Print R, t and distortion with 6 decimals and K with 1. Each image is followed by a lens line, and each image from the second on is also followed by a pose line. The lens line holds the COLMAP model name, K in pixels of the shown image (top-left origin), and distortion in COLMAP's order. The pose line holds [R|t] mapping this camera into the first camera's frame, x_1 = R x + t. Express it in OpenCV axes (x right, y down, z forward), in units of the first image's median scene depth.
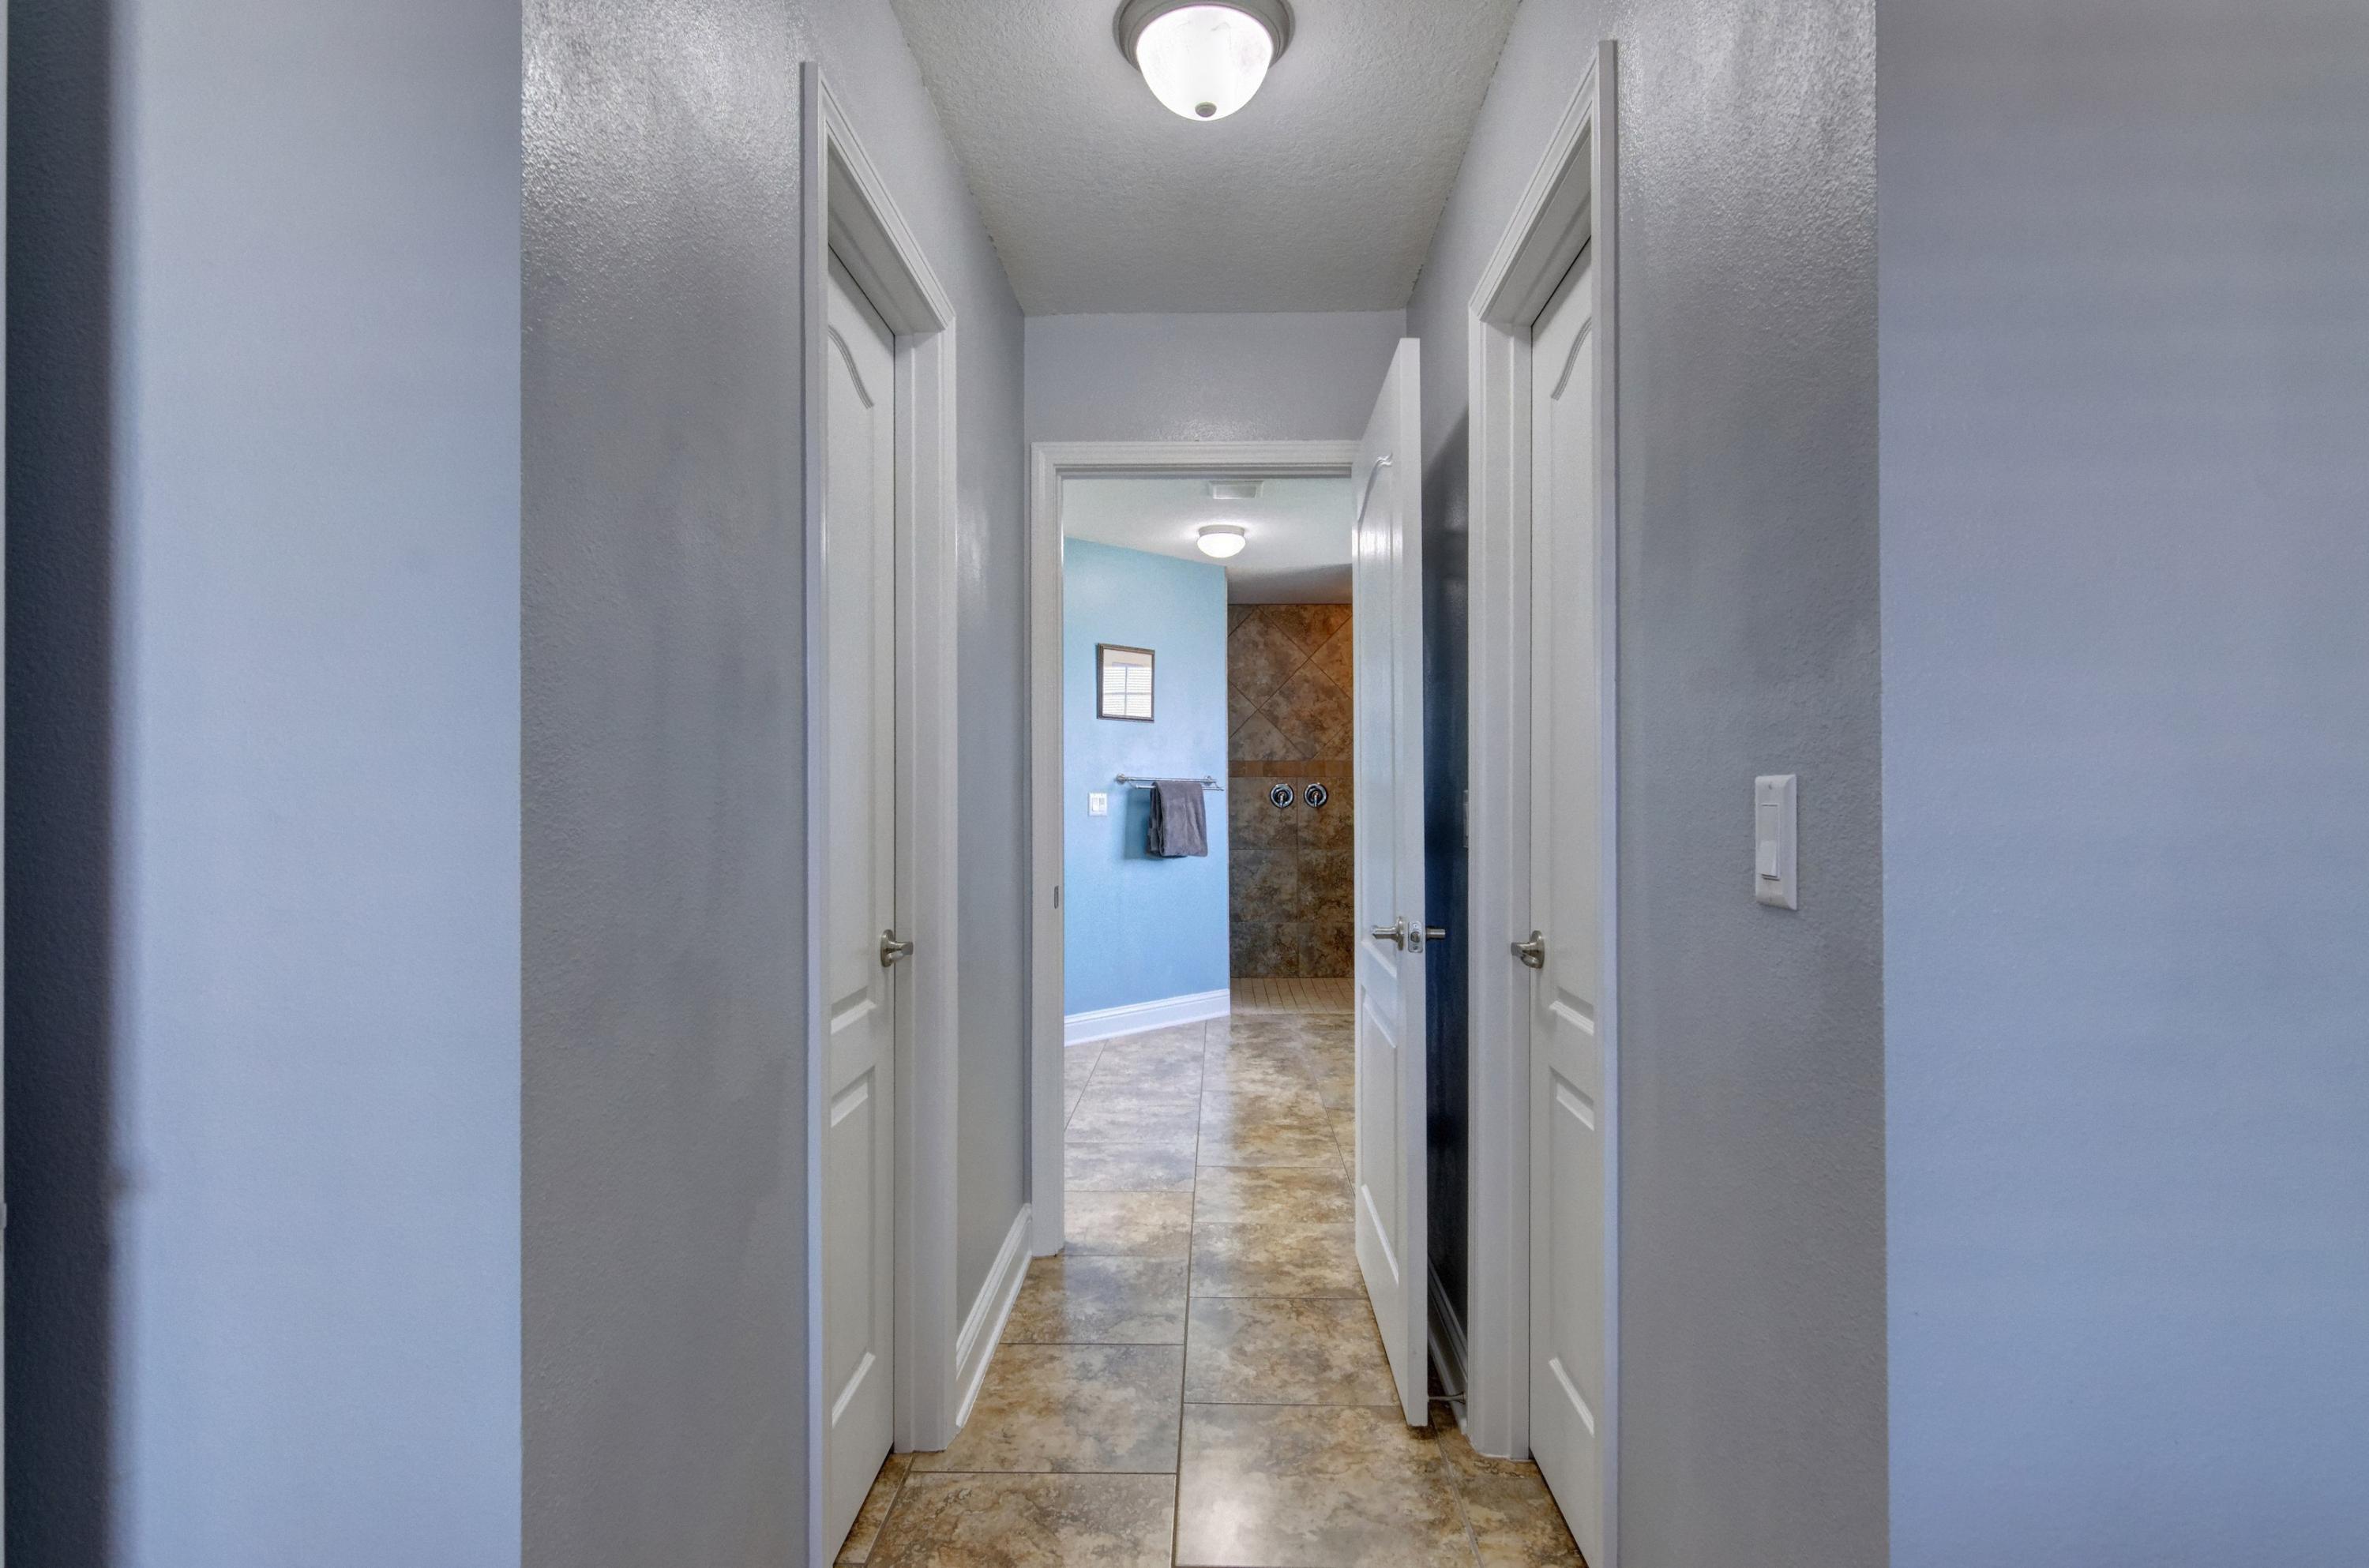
lens RADIAL K [[1143.1, 0, 1185.7], [0, 1143.1, 777.1], [0, 0, 1]] dist [0.005558, -0.002891]
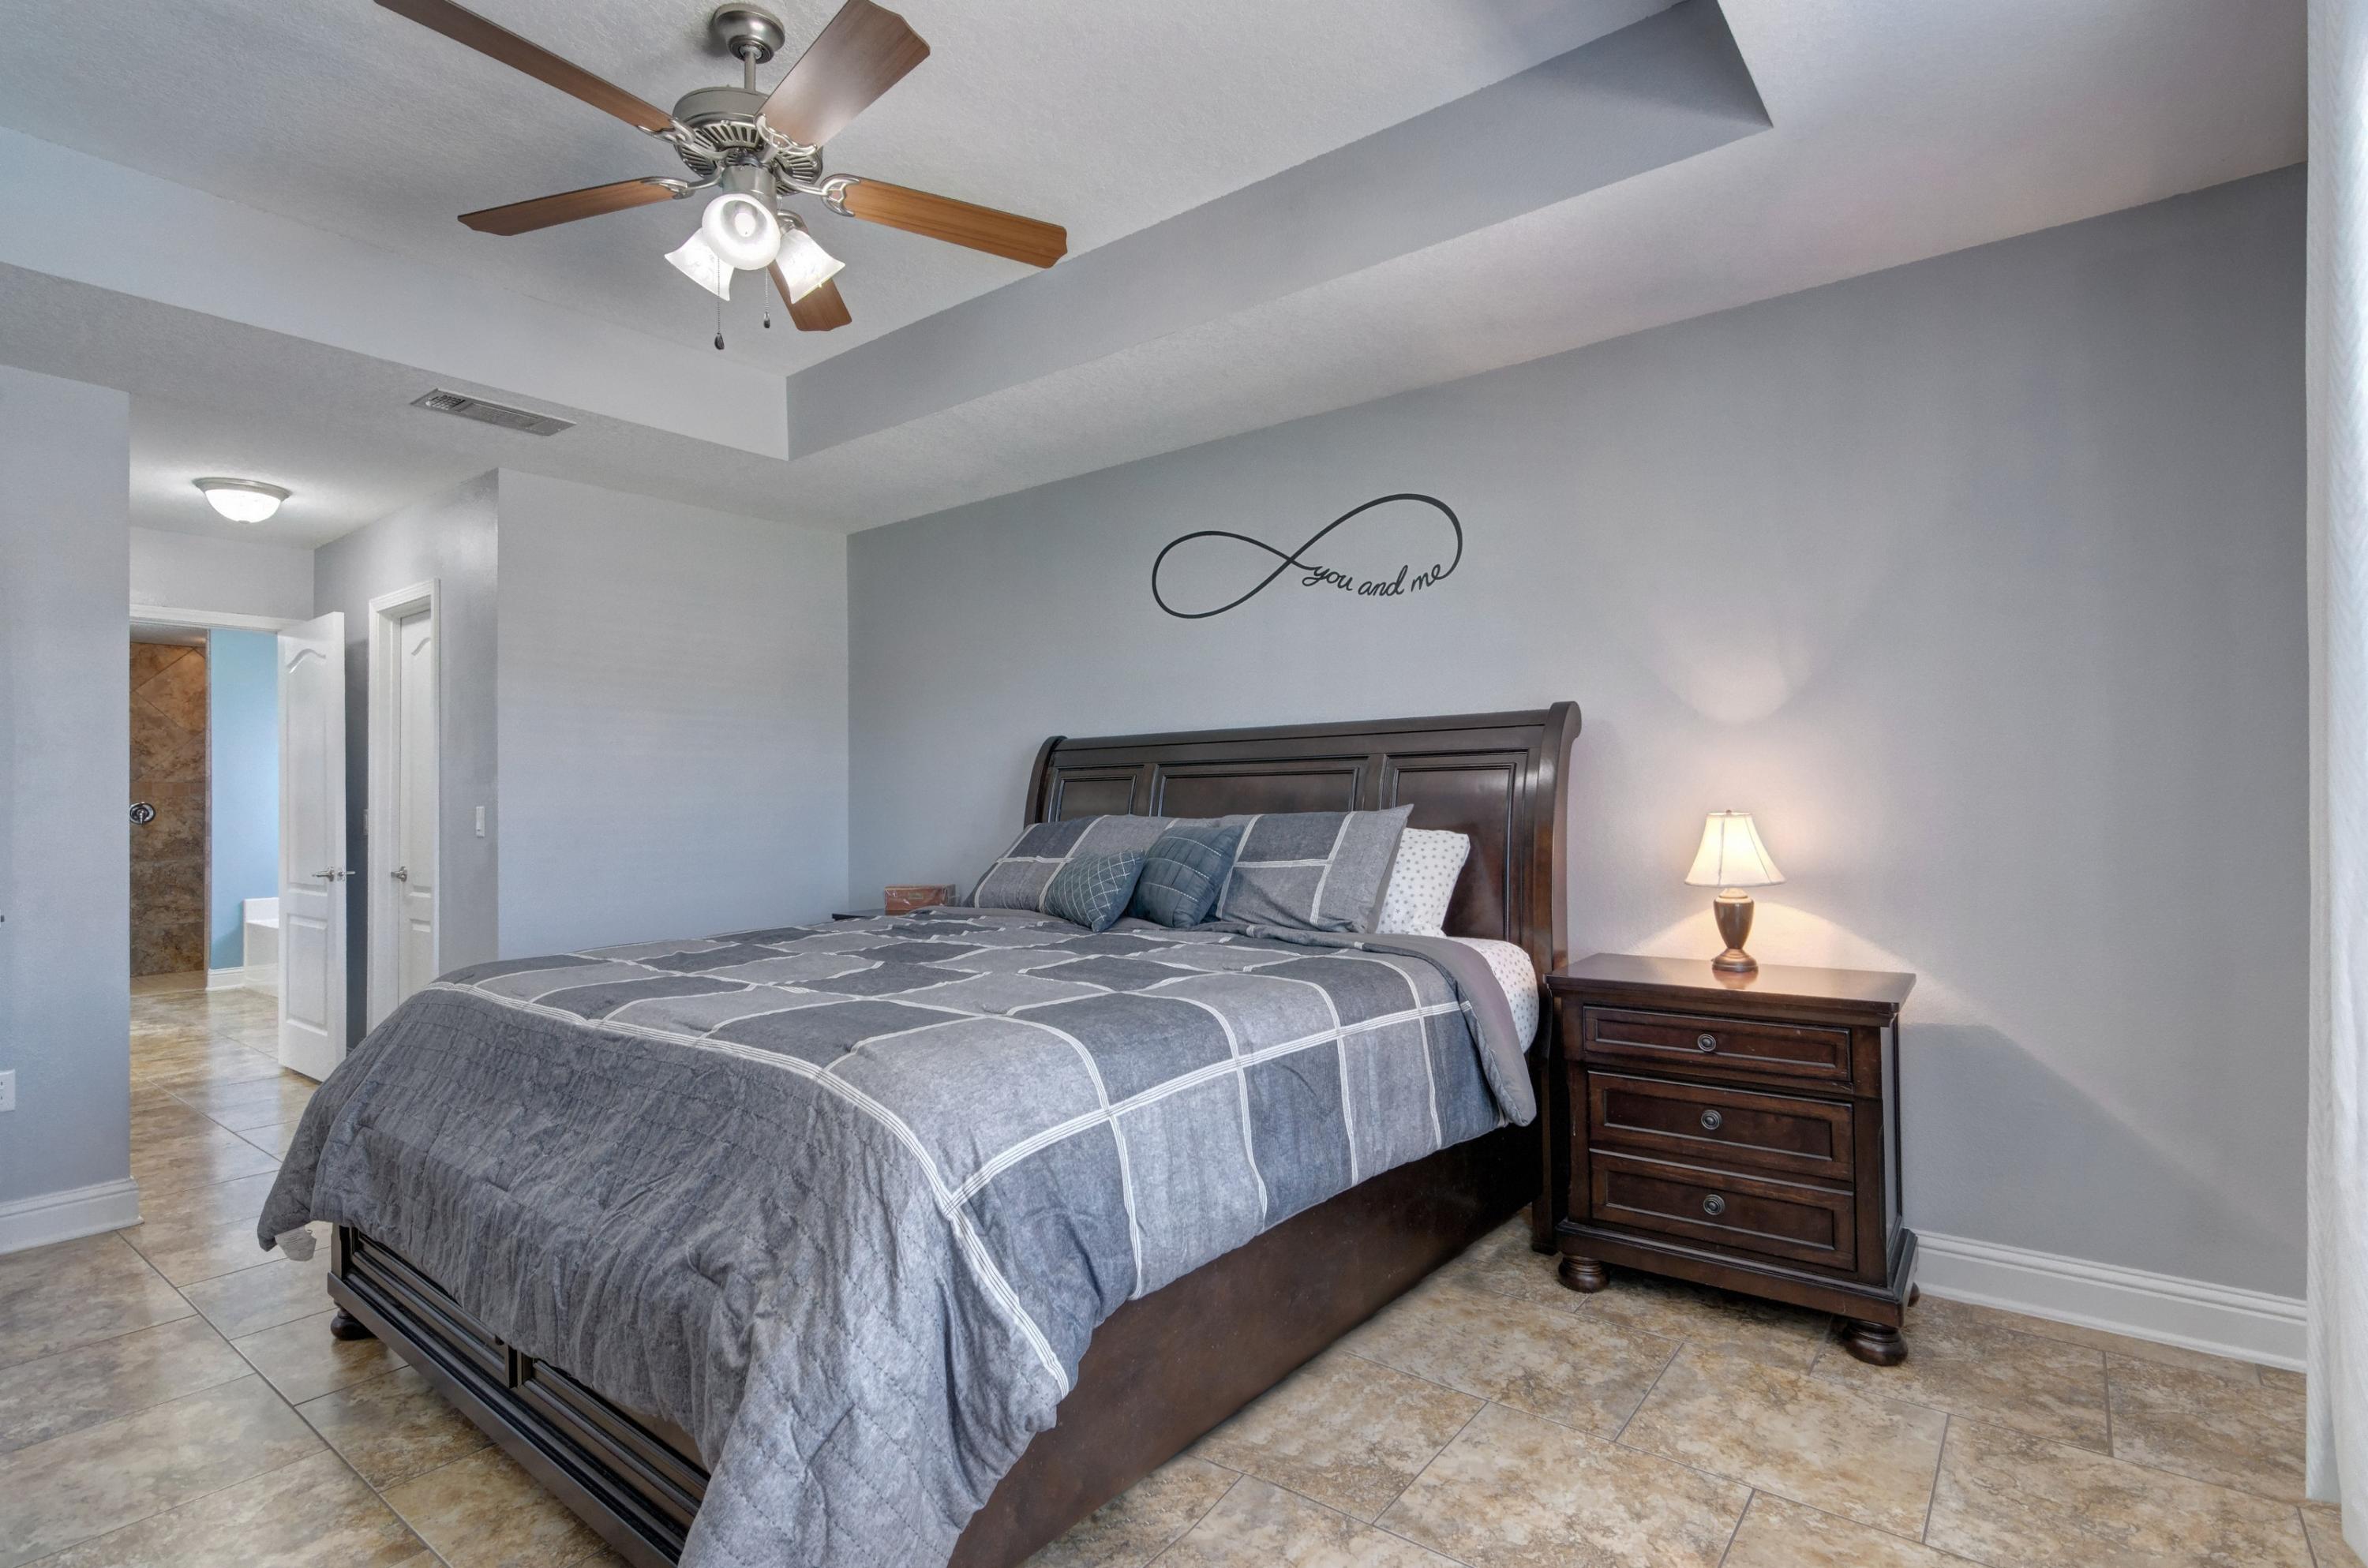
lens RADIAL K [[1142.6, 0, 1178.1], [0, 1142.6, 774.3], [0, 0, 1]] dist [0.005558, -0.002891]
pose [[0.595920, 0.009193, 0.802991, -0.638526], [-0.000567, 0.999939, -0.011027, -0.036220], [-0.803043, 0.006116, 0.595889, -1.699905]]
